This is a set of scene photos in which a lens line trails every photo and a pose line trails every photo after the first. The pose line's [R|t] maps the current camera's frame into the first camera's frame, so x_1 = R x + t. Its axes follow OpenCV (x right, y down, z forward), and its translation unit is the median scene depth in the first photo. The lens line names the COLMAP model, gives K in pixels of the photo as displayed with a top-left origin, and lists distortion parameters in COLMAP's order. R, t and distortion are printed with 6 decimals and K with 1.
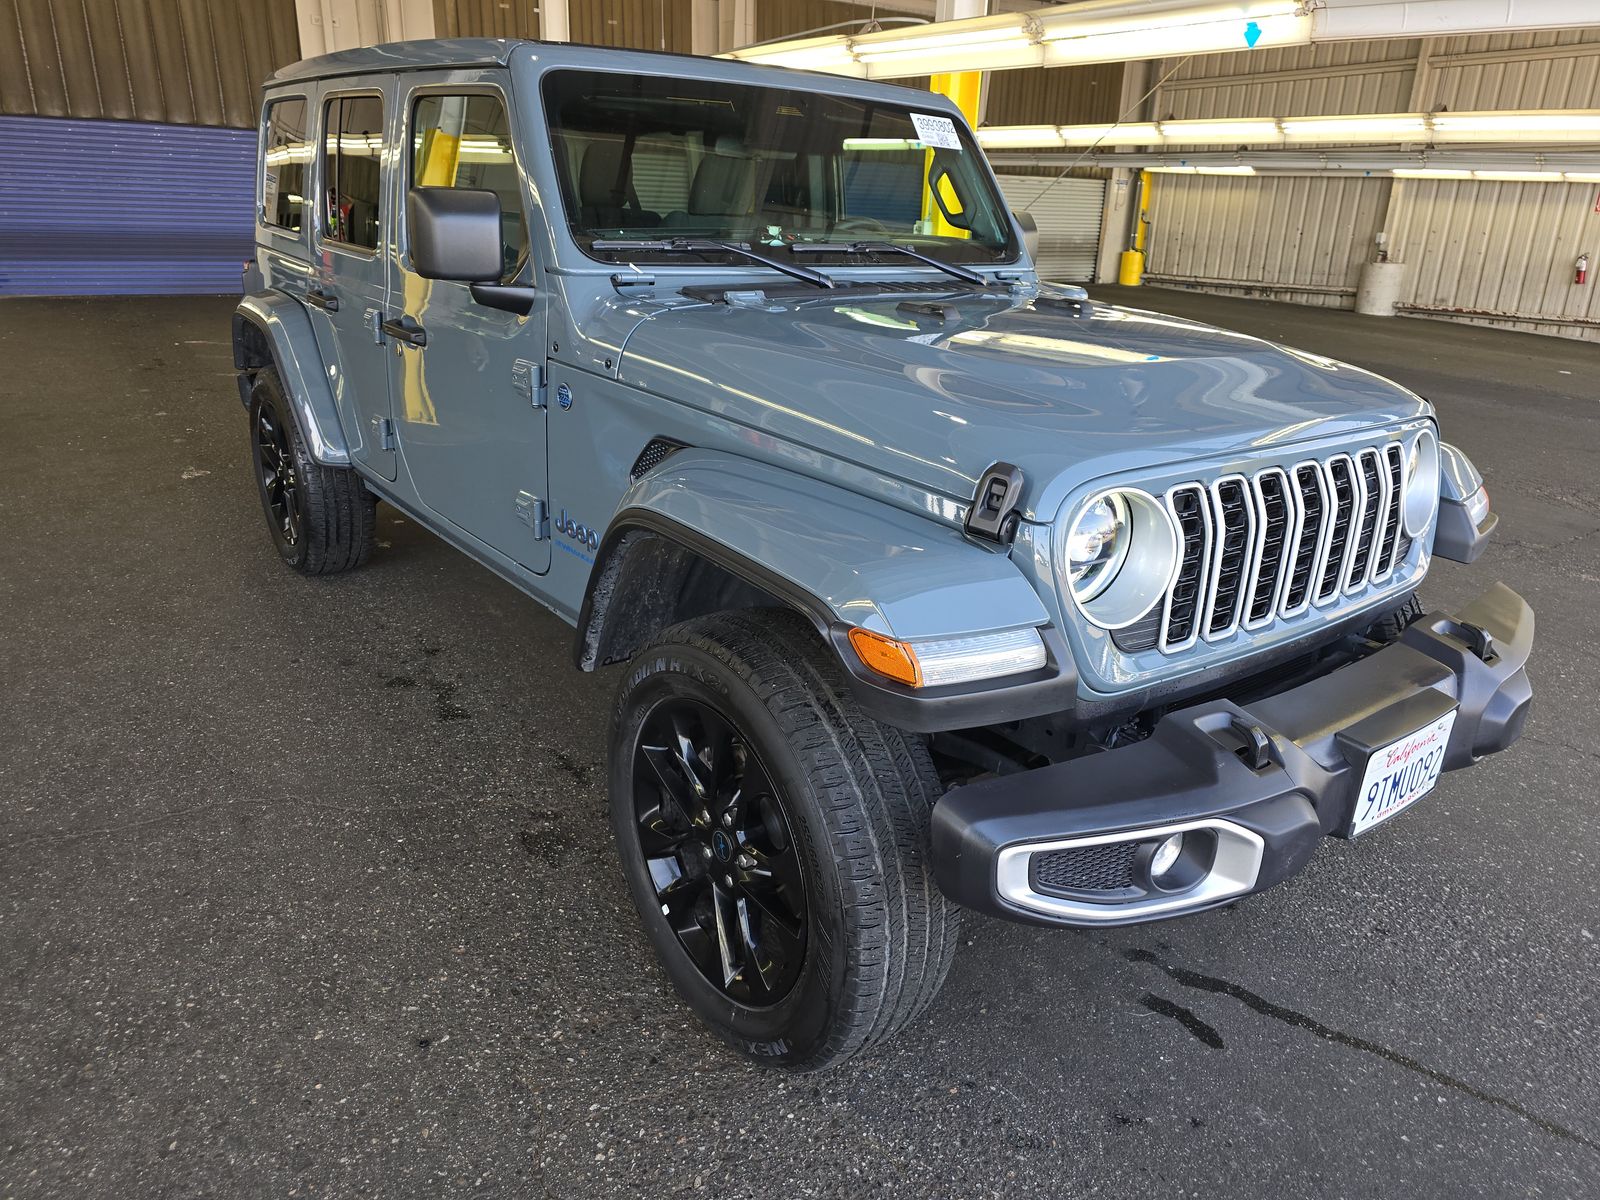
lens RADIAL K [[1097.3, 0, 806.2], [0, 1097.3, 596.5], [0, 0, 1]] dist [0.007970, -0.003264]
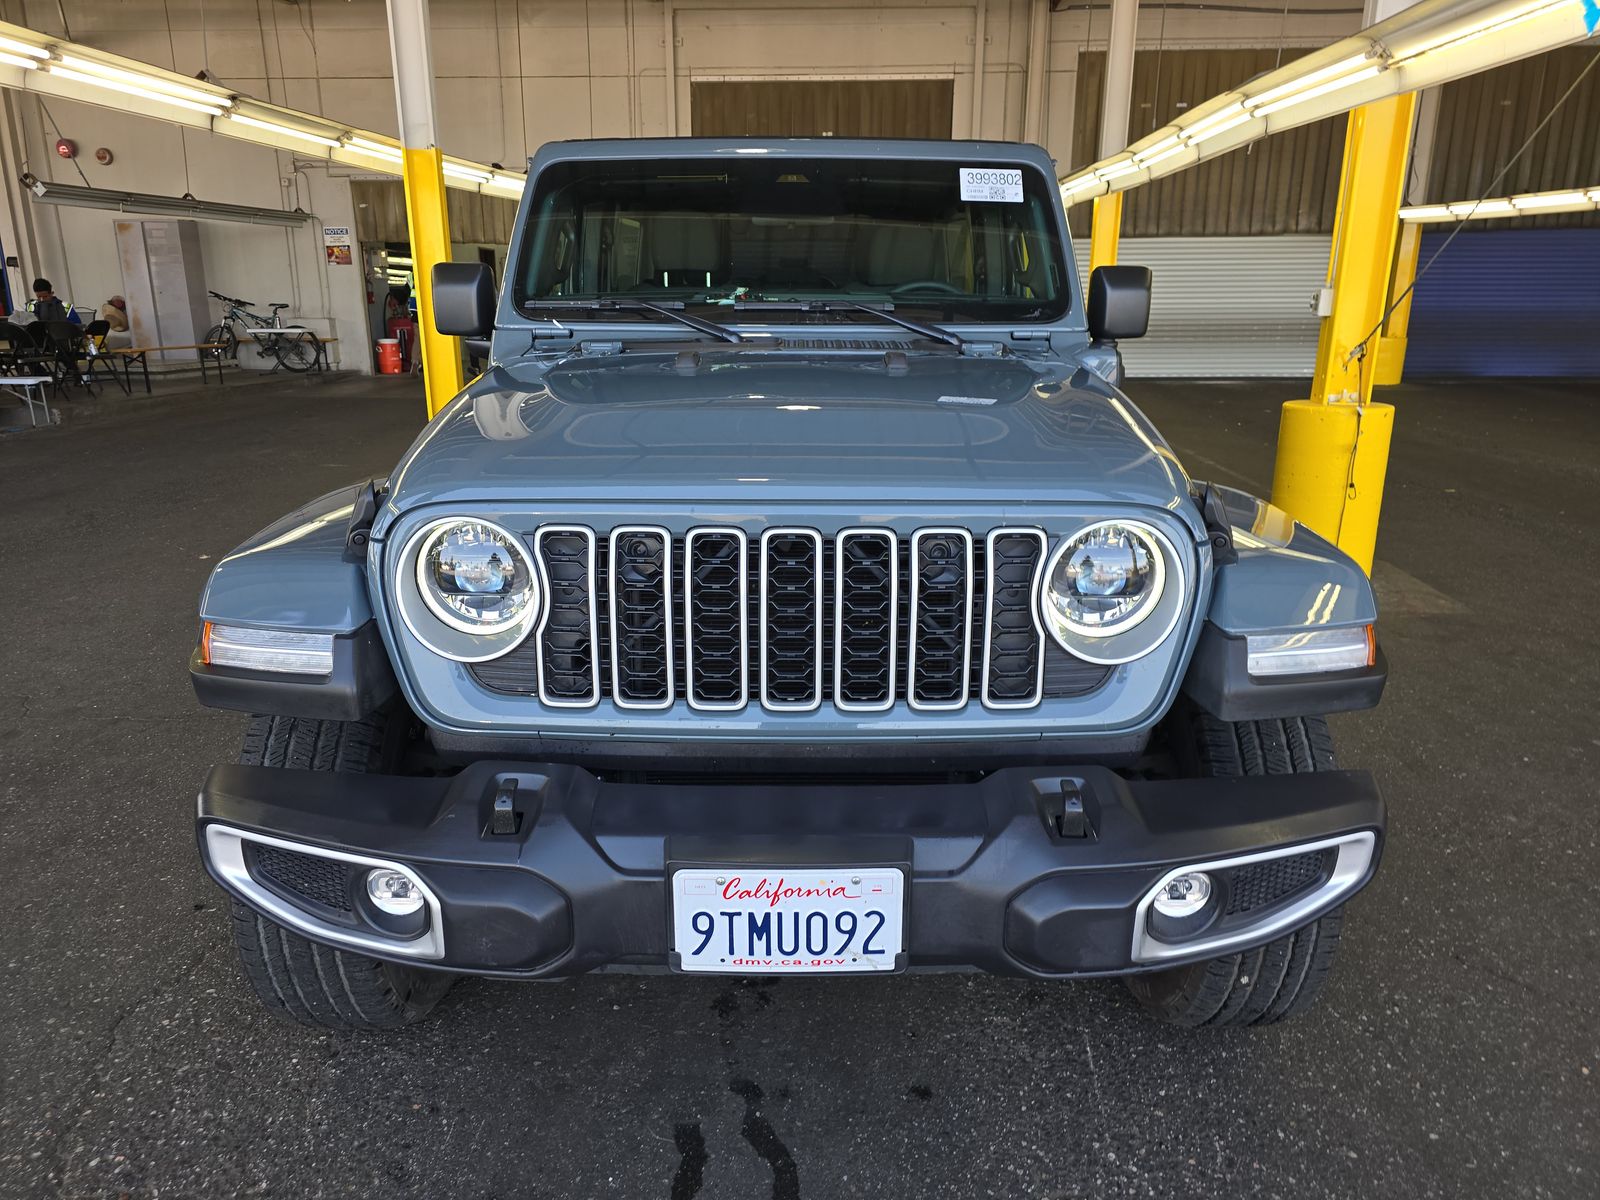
lens RADIAL K [[1097.3, 0, 804.5], [0, 1097.3, 594.0], [0, 0, 1]] dist [0.007970, -0.003264]
pose [[0.796107, 0.133361, -0.590279, 0.758578], [-0.180675, 0.983307, -0.021519, -0.045195], [0.577556, 0.123781, 0.806912, 0.263154]]
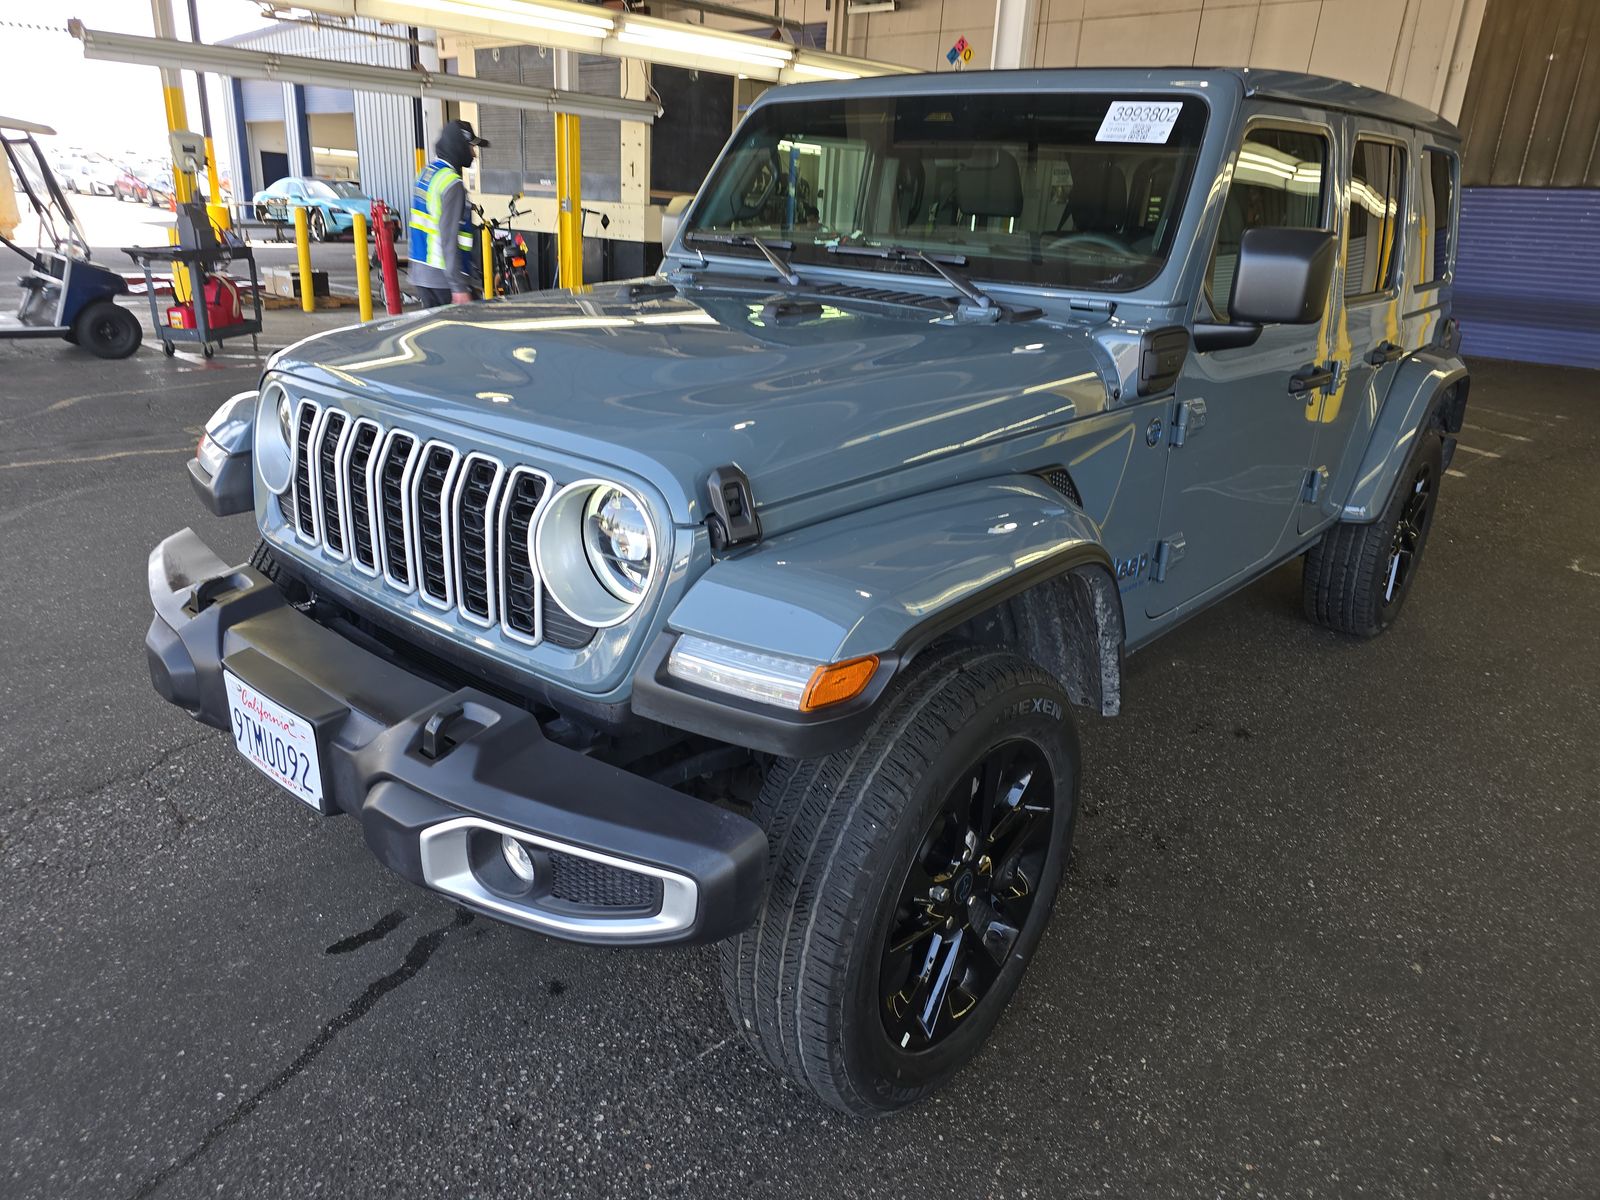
lens RADIAL K [[1097.3, 0, 792.9], [0, 1097.3, 602.2], [0, 0, 1]] dist [0.007970, -0.003264]
pose [[0.205020, 0.310364, -0.928246, 1.152661], [-0.370919, 0.902288, 0.219761, -0.255460], [0.905752, 0.299248, 0.300107, 0.837983]]
